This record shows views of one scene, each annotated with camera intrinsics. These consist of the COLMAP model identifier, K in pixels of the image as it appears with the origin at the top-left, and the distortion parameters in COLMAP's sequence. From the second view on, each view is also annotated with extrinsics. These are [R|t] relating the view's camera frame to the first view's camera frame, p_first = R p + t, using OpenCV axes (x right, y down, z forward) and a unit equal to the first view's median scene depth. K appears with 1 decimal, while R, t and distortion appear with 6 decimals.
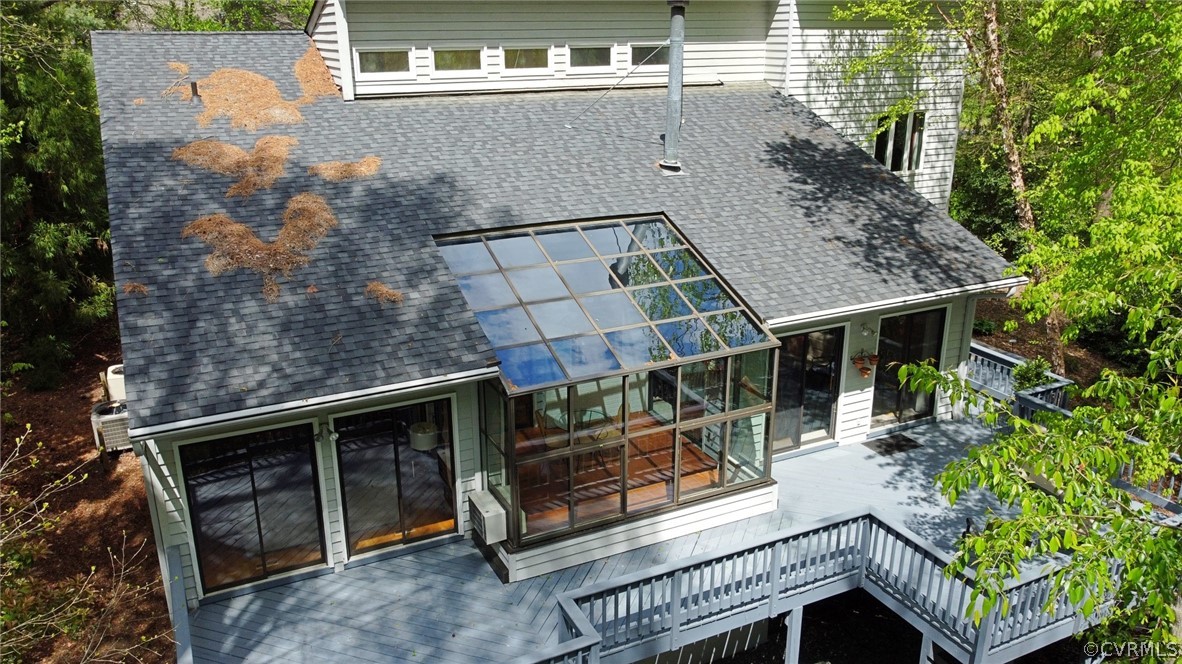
lens RADIAL K [[897.8, 0, 590.5], [0, 897.8, 333.3], [0, 0, 1]] dist [0.000486, -0.006861]
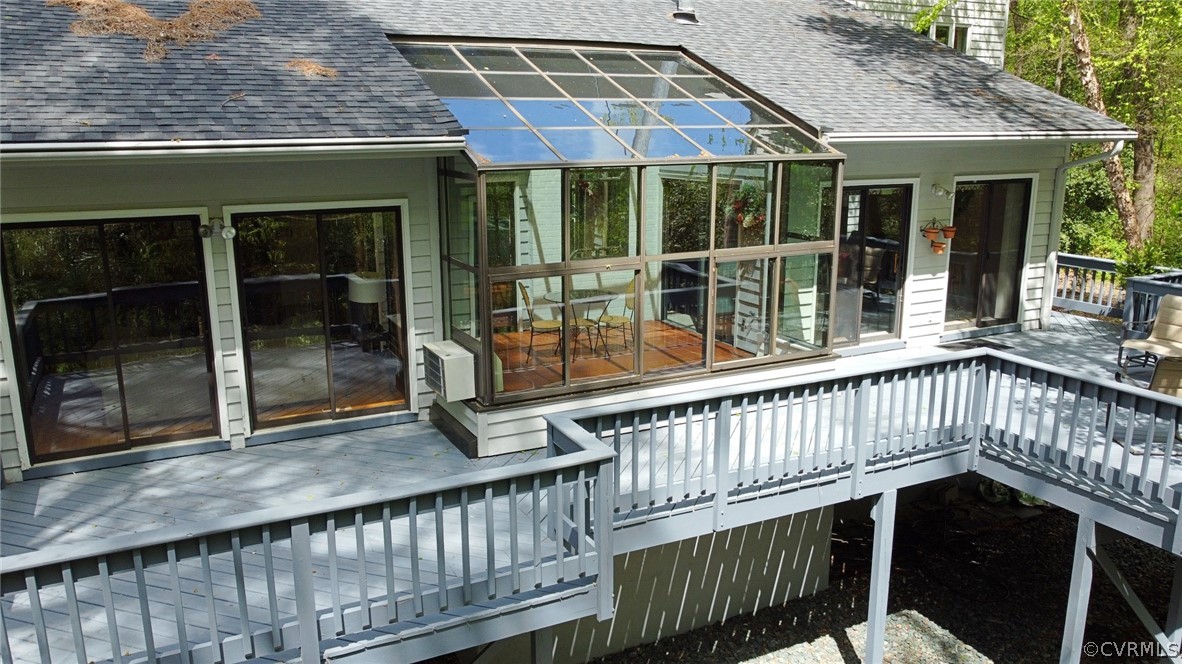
lens RADIAL K [[897.8, 0, 590.8], [0, 897.8, 331.5], [0, 0, 1]] dist [0.000486, -0.006861]
pose [[0.999952, -0.000283, 0.009765, -0.008672], [0.001245, 0.995127, -0.098589, 0.237385], [-0.009689, 0.098597, 0.995080, 0.277936]]
